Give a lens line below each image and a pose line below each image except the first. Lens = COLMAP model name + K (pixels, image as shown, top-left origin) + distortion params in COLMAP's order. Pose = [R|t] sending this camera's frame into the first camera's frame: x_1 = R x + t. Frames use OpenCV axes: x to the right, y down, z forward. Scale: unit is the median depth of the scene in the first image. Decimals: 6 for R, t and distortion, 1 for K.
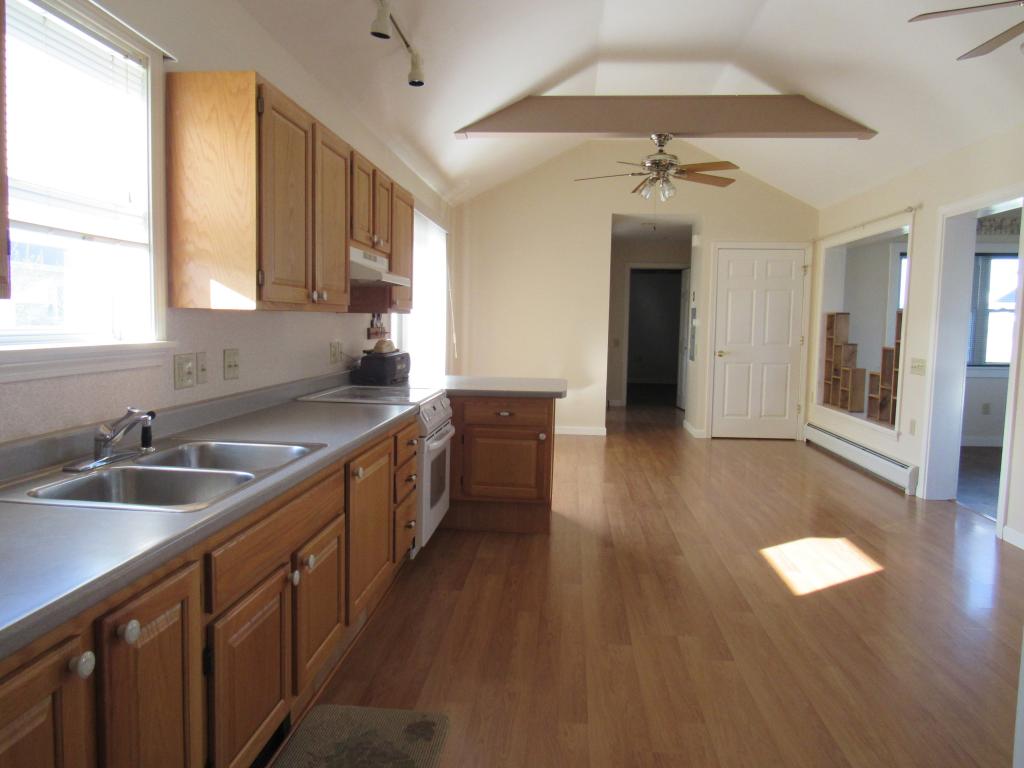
lens RADIAL K [[722.1, 0, 505.5], [0, 722.1, 379.5], [0, 0, 1]] dist [-0.023466, 0.012597]
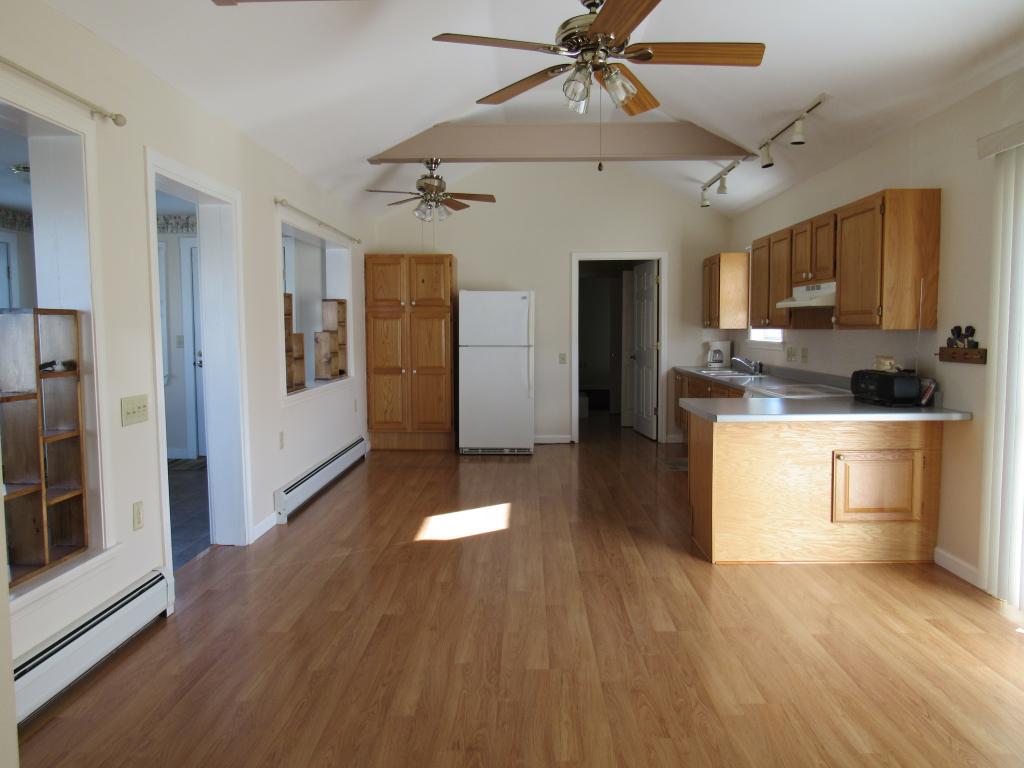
lens RADIAL K [[720.1, 0, 514.2], [0, 720.1, 380.3], [0, 0, 1]] dist [-0.025122, -0.000033]
pose [[-0.997384, -0.008565, -0.071774, 0.413451], [-0.019498, 0.988027, 0.153041, -0.175308], [0.069604, 0.154040, -0.985610, 2.078108]]
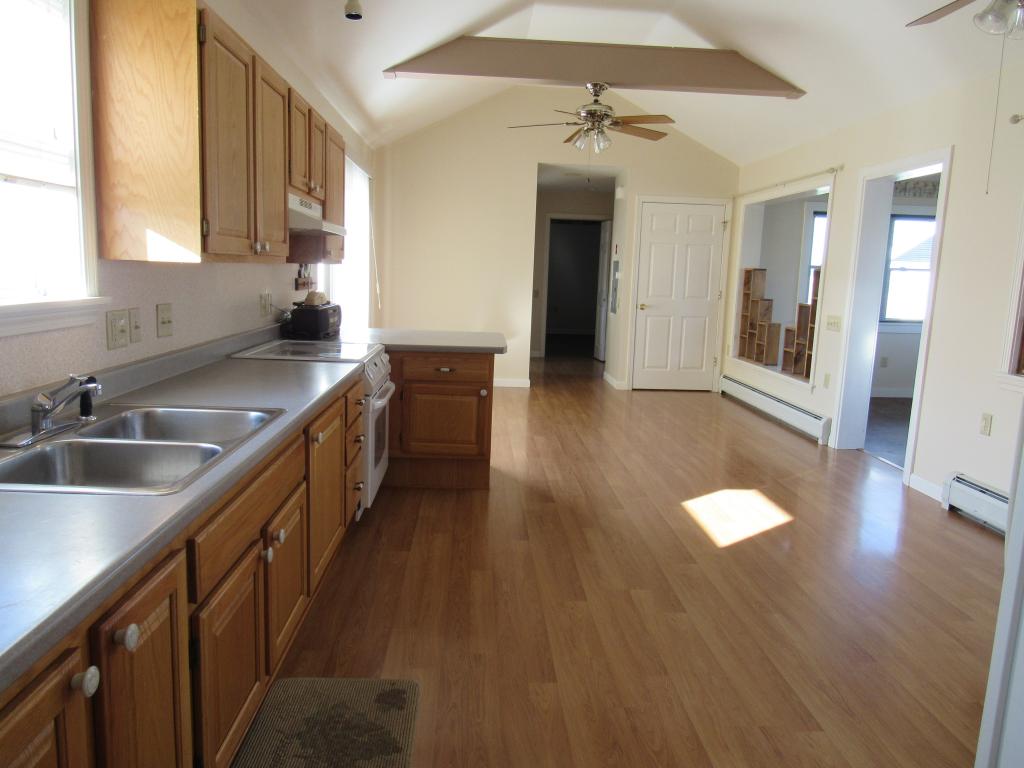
lens RADIAL K [[722.1, 0, 505.5], [0, 722.1, 379.5], [0, 0, 1]] dist [-0.023466, 0.012597]
pose [[0.991604, -0.002756, 0.129282, -0.048390], [-0.006593, 0.997395, 0.071834, -0.010473], [-0.129143, -0.072083, 0.989003, 0.021298]]
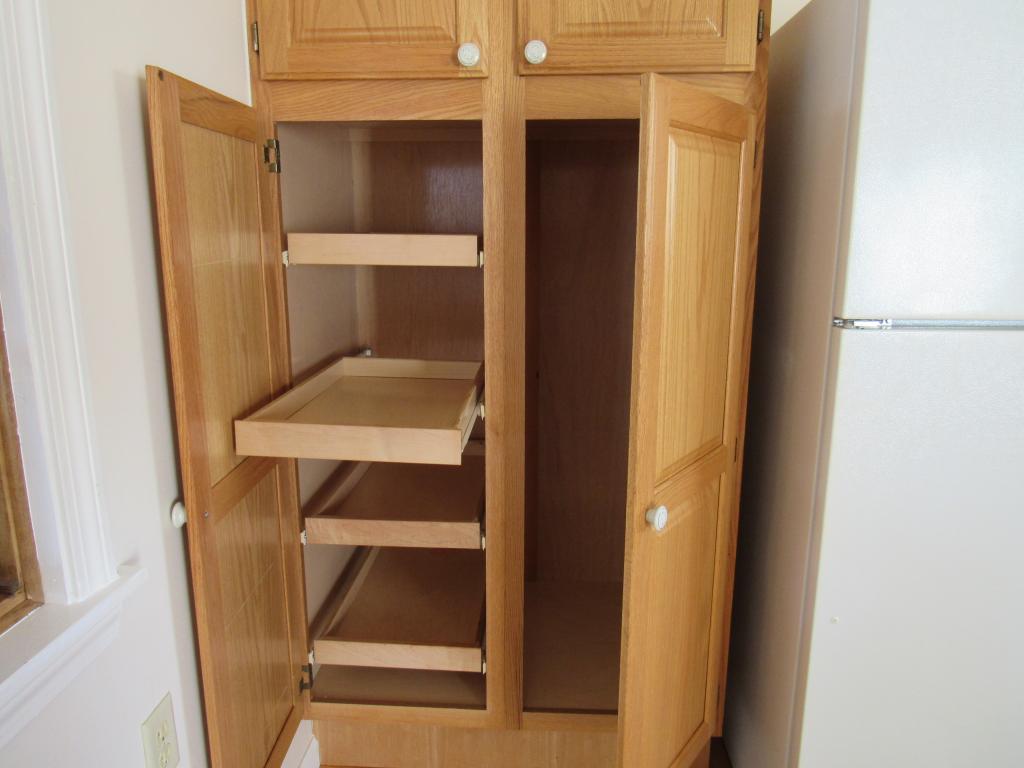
lens RADIAL K [[720.1, 0, 514.2], [0, 720.1, 380.3], [0, 0, 1]] dist [-0.025122, -0.000033]
pose [[-0.998848, -0.012969, -0.046210, 0.560117], [-0.025520, 0.958928, 0.282500, -0.036674], [0.040649, 0.283354, -0.958154, 0.555196]]
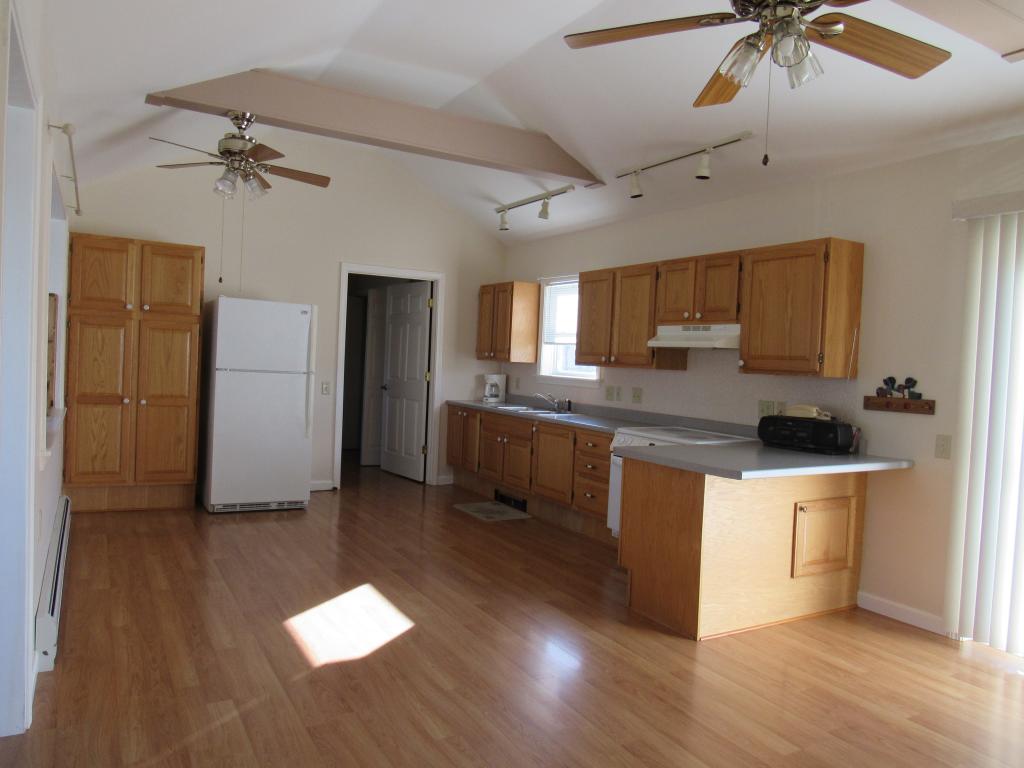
lens RADIAL K [[722.1, 0, 505.5], [0, 722.1, 379.5], [0, 0, 1]] dist [-0.023466, 0.012597]
pose [[-0.818500, -0.042433, -0.572938, 0.750038], [-0.109299, 0.990556, 0.082783, -0.134836], [0.564014, 0.130379, -0.815407, 1.698973]]
